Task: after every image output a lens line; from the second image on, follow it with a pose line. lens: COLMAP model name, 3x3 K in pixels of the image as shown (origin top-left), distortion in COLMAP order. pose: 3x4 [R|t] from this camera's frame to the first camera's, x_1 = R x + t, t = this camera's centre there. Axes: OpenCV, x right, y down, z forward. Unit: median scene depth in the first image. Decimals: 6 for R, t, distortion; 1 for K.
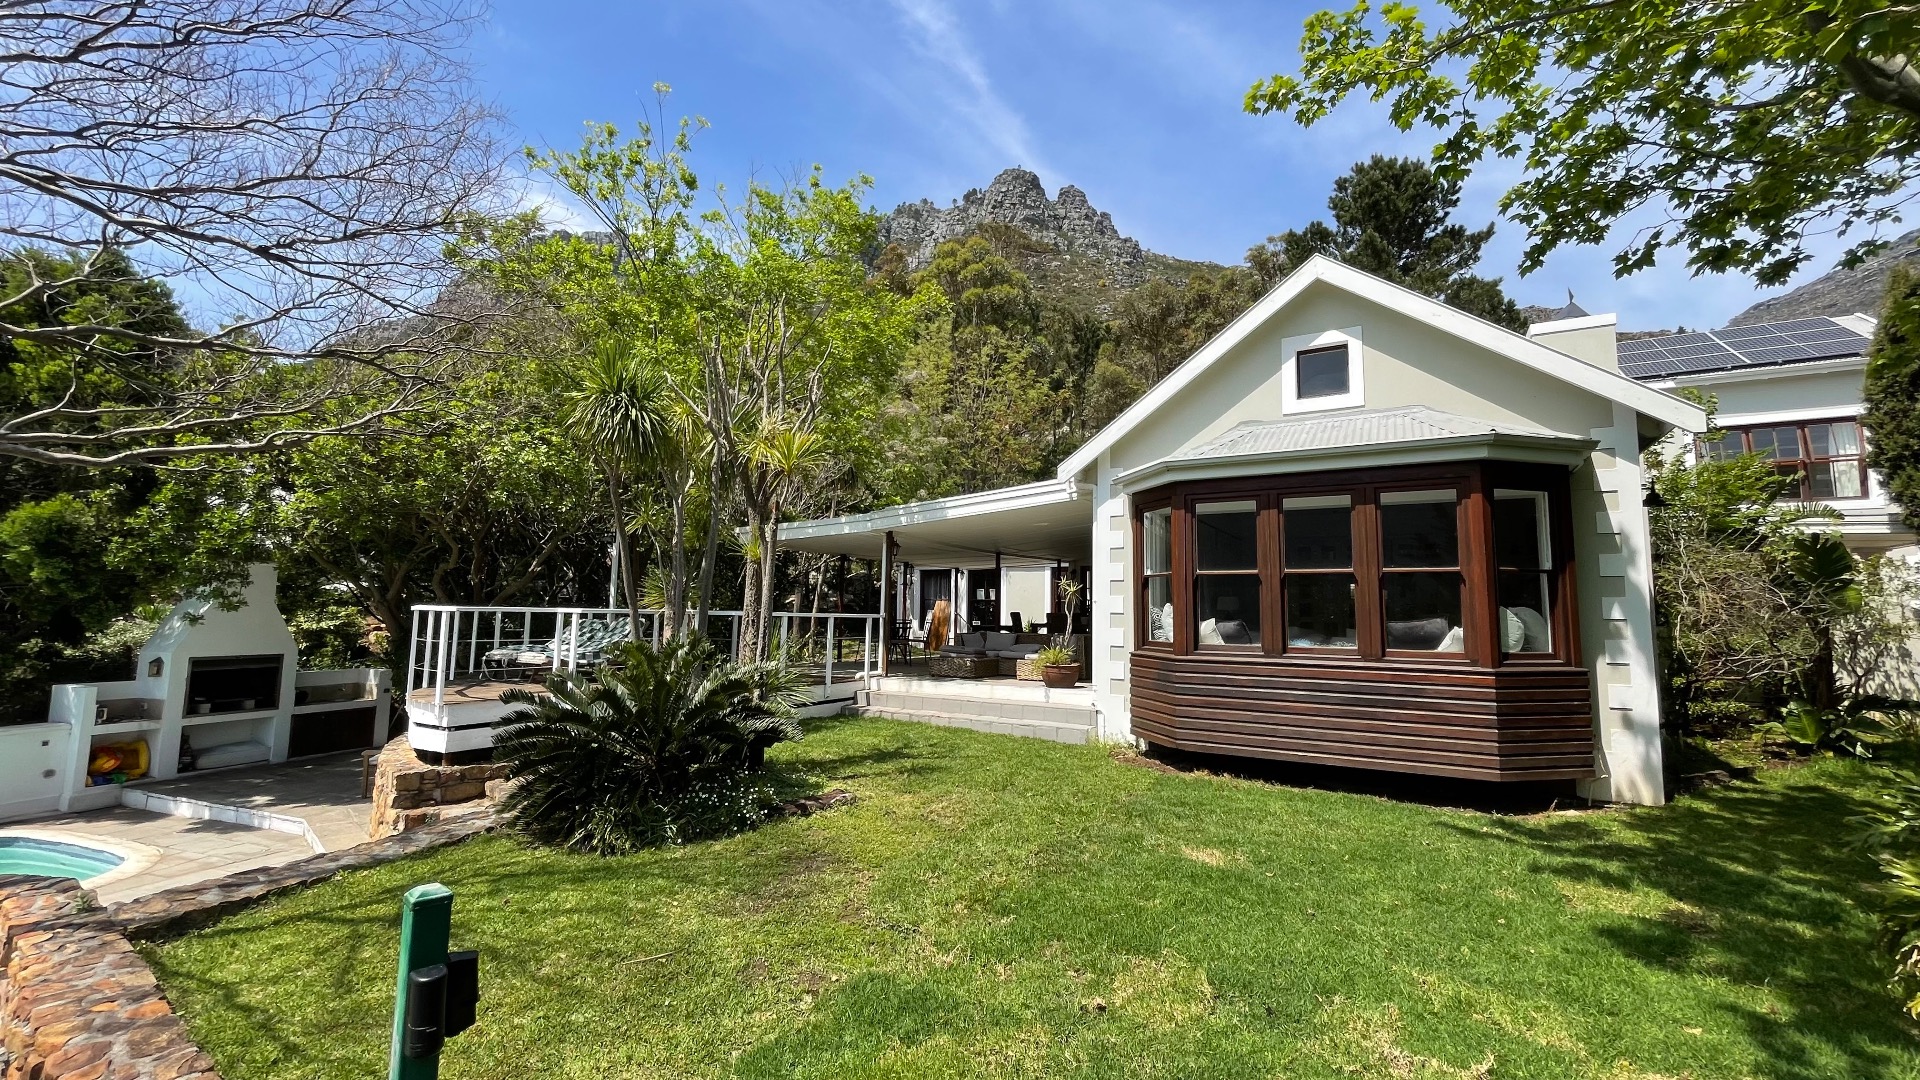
lens RADIAL K [[782.9, 0, 960.0], [0, 782.9, 540.0], [0, 0, 1]] dist [-0.001659, -0.000235]
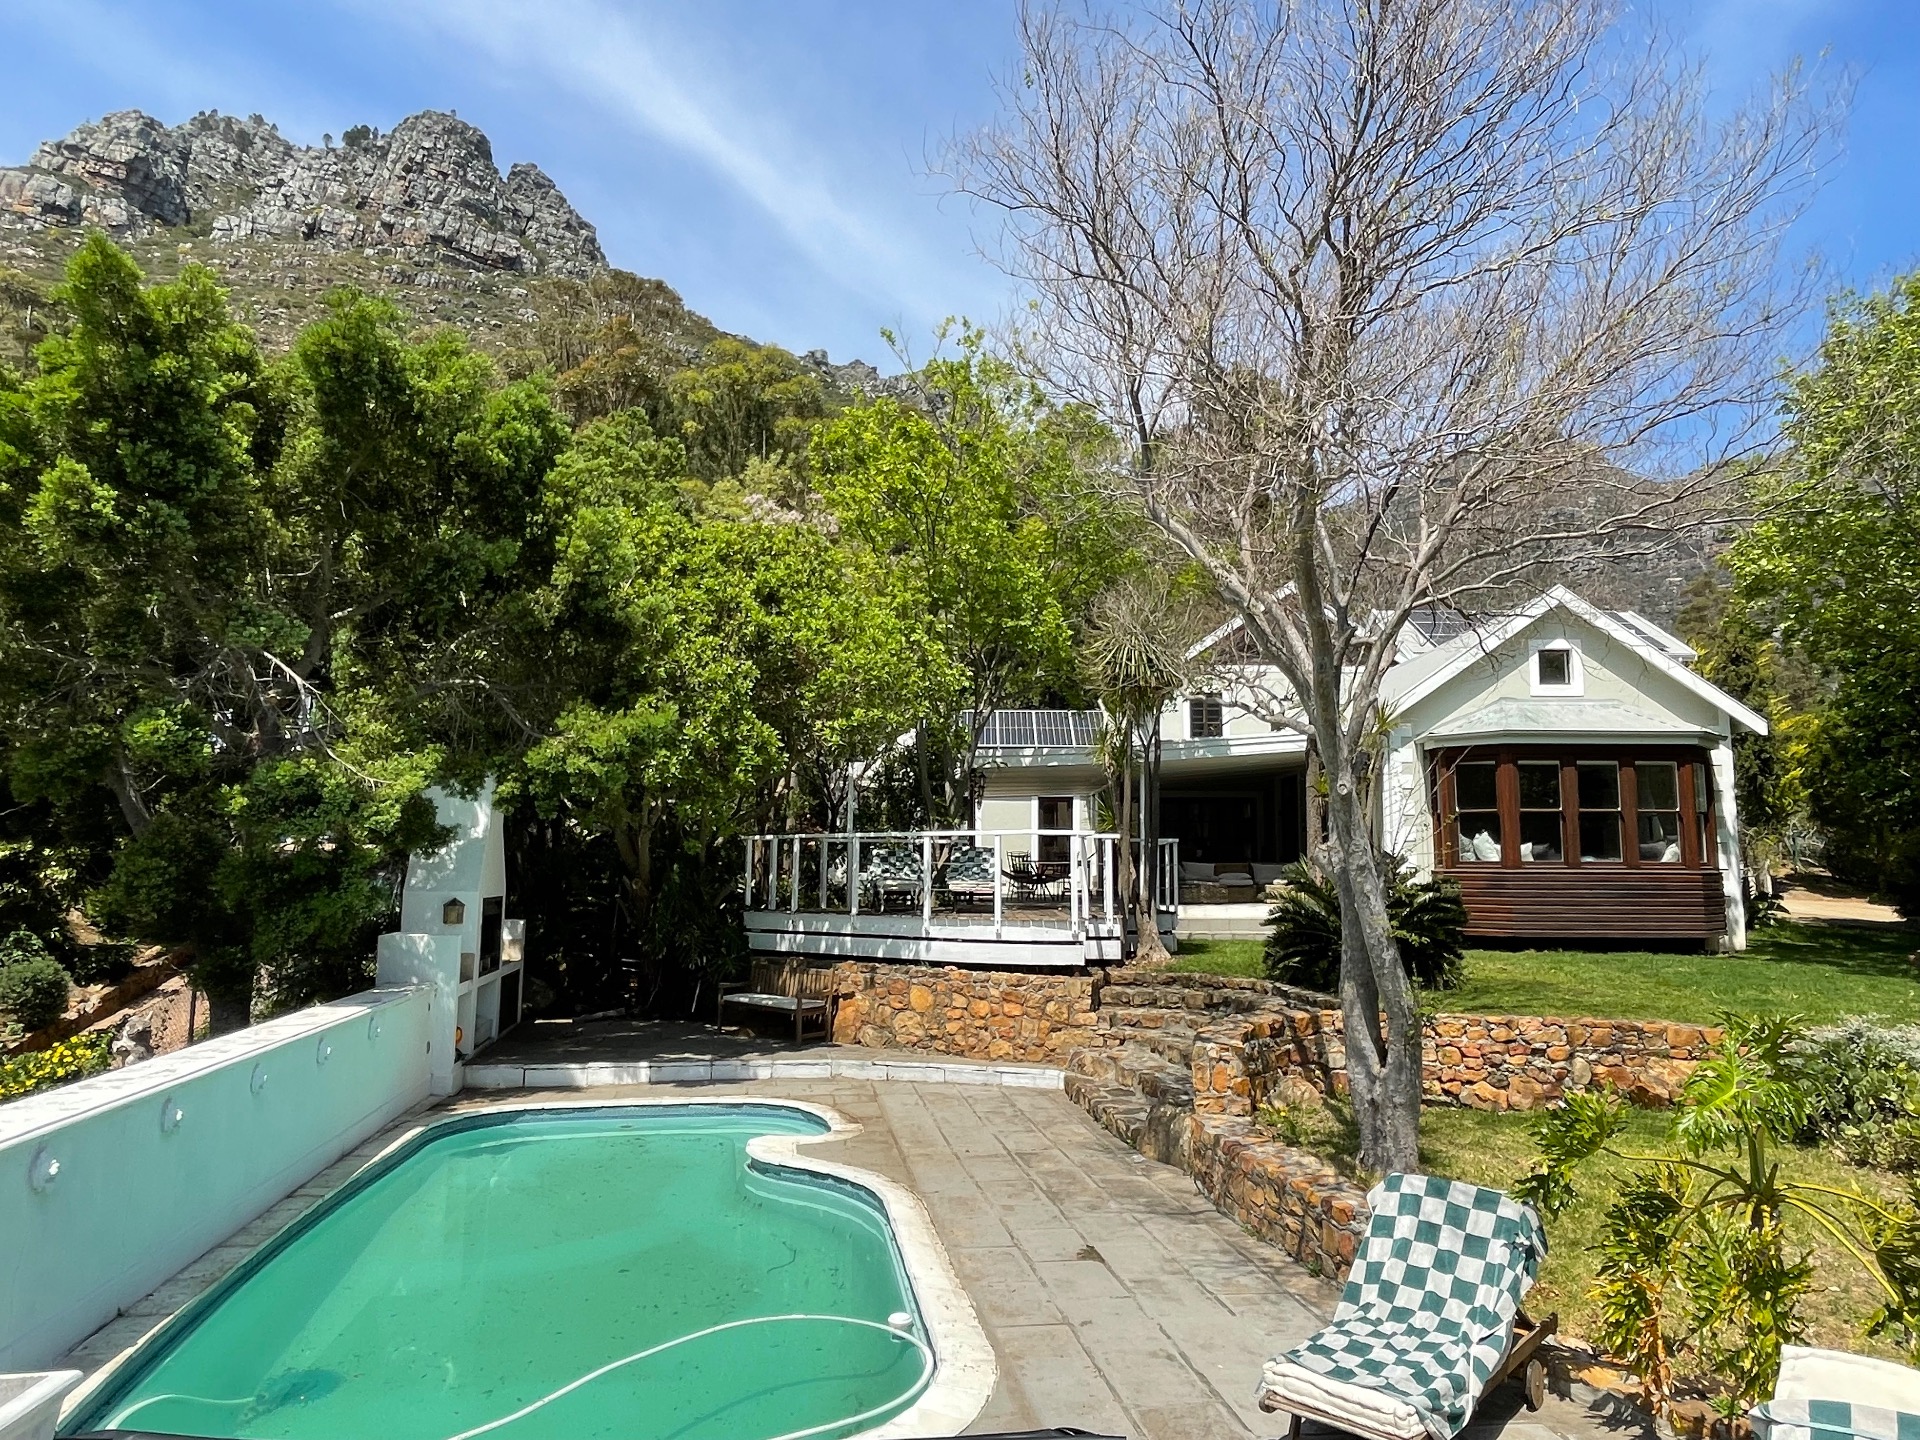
lens RADIAL K [[1233.3, 0, 960.0], [0, 1233.3, 720.0], [0, 0, 1]] dist [0.023801, 0.000562]
pose [[0.862829, 0.045626, 0.503432, -1.436162], [-0.035823, 0.998933, -0.029136, -0.016039], [-0.504224, 0.007106, 0.863544, -0.350912]]
